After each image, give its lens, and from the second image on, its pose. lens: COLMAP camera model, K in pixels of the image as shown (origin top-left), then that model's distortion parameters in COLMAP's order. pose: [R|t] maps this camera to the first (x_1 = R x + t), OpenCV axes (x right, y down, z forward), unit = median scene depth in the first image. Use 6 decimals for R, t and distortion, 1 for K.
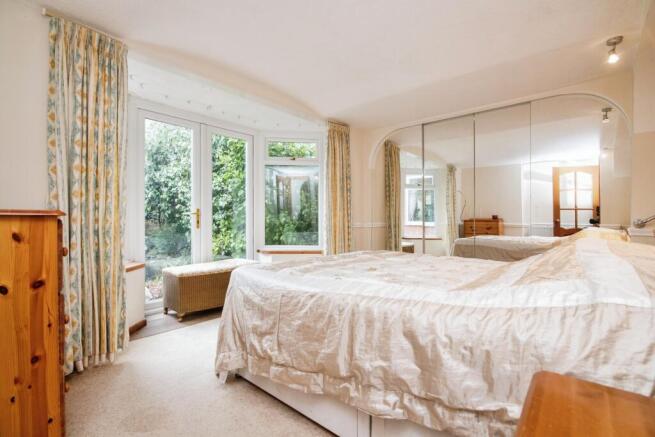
lens RADIAL K [[301.9, 0, 327.9], [0, 301.9, 217.8], [0, 0, 1]] dist [-0.004665, -0.000968]
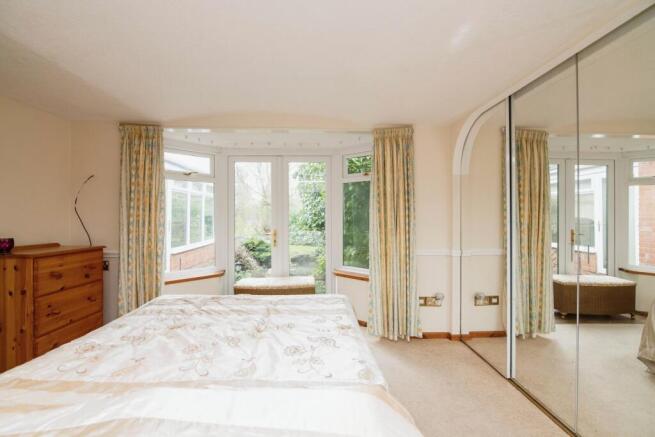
lens RADIAL K [[301.9, 0, 327.2], [0, 301.9, 219.9], [0, 0, 1]] dist [-0.004665, -0.000968]
pose [[0.684415, 0.002656, -0.729088, 1.085296], [0.005970, 0.999939, 0.009246, -0.154440], [0.729068, -0.010681, 0.684358, 0.678011]]
